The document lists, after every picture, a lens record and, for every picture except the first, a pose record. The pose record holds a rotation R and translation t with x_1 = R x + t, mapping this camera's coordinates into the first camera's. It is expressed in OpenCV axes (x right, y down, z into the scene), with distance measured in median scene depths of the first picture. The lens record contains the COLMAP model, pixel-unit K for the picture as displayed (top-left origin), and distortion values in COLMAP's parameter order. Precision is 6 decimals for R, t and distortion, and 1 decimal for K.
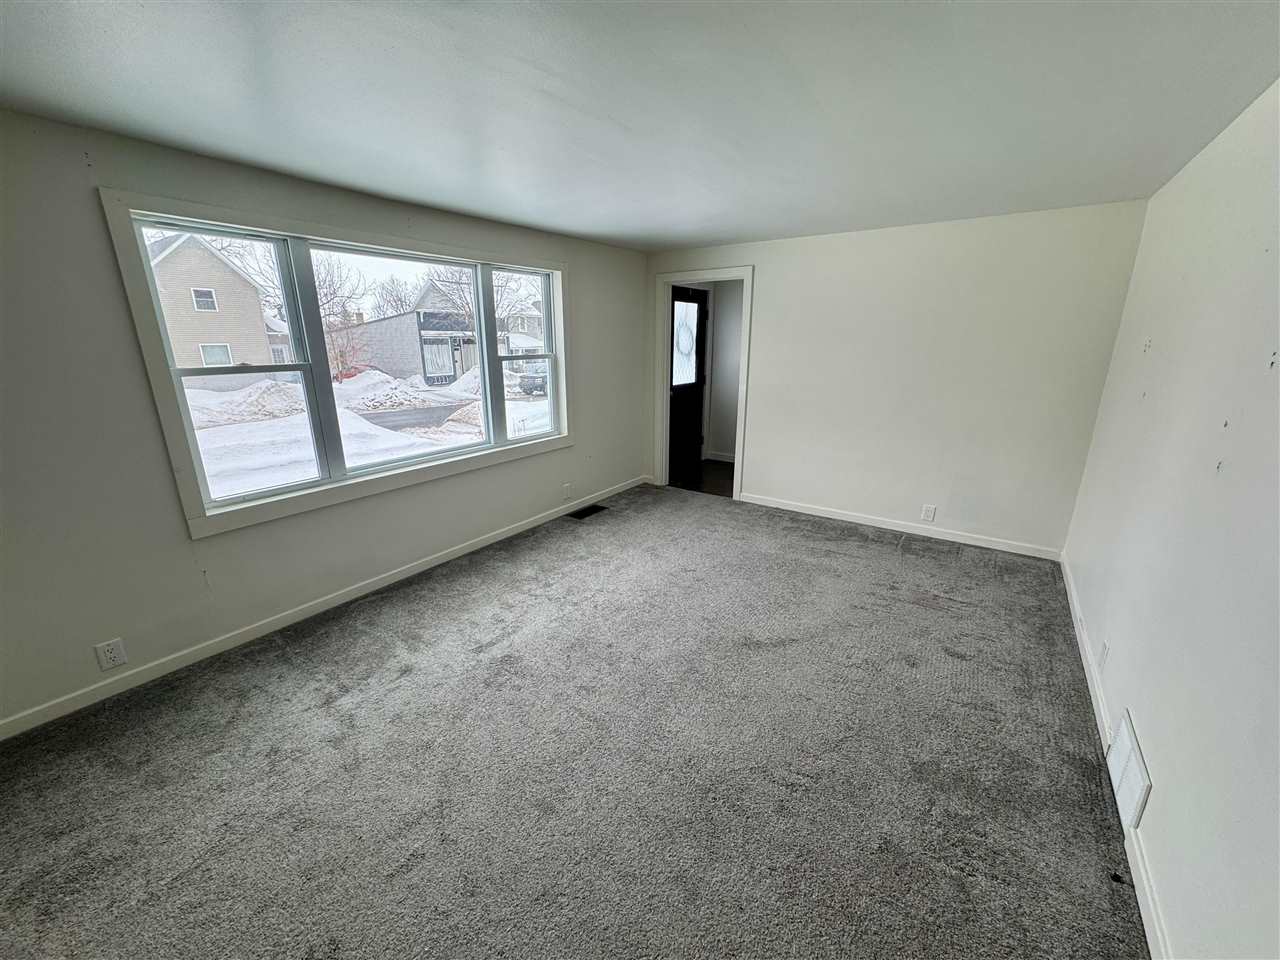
lens RADIAL K [[508.0, 0, 636.2], [0, 508.0, 478.1], [0, 0, 1]] dist [0.000172, -0.000016]
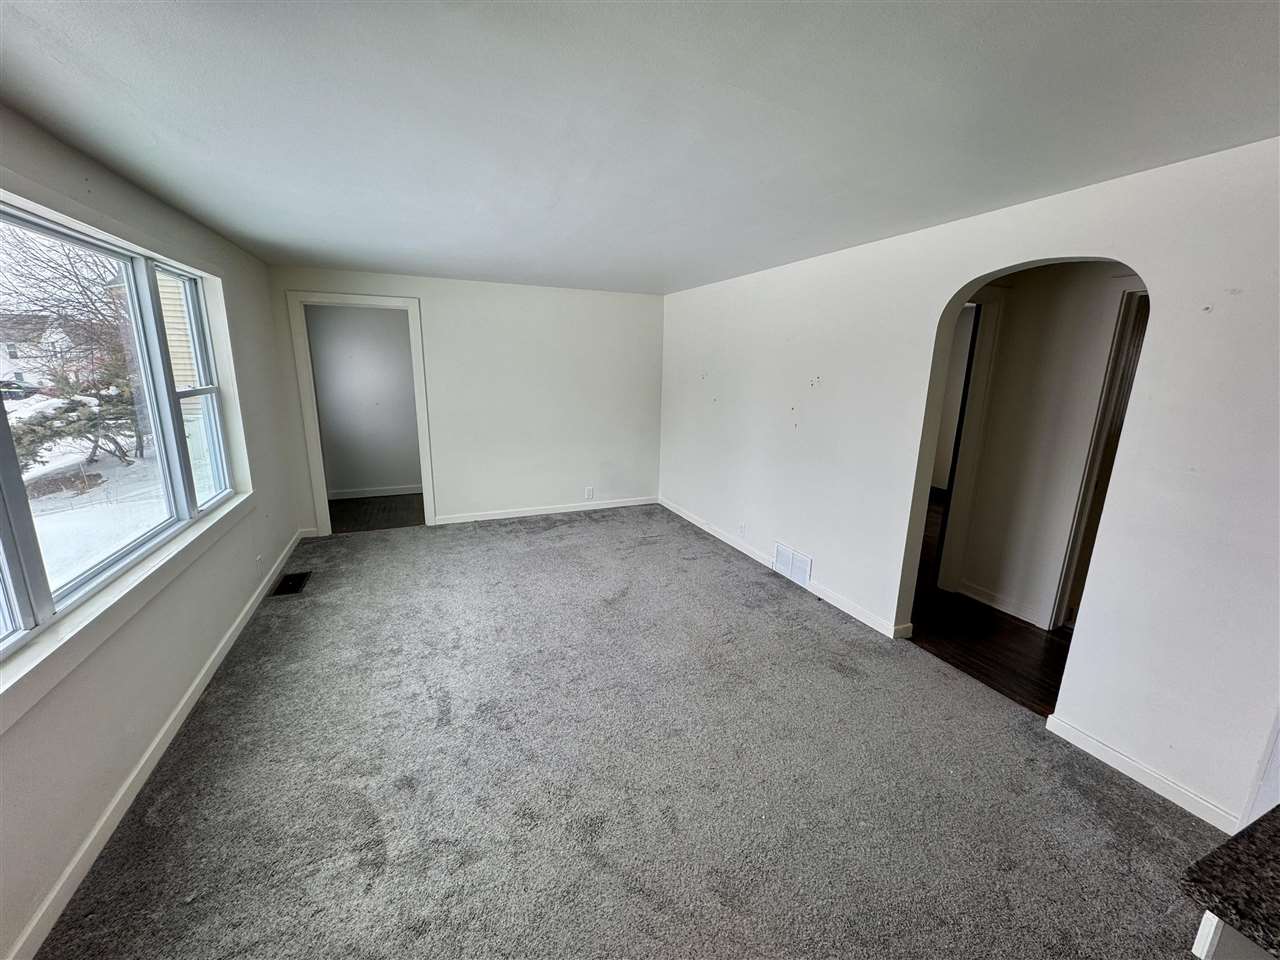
lens RADIAL K [[508.0, 0, 639.3], [0, 508.0, 480.8], [0, 0, 1]] dist [0.000172, -0.000016]
pose [[0.523647, -0.178177, 0.833095, -0.530197], [0.208727, 0.974913, 0.077312, -0.045025], [-0.825970, 0.133405, 0.547700, 0.121319]]
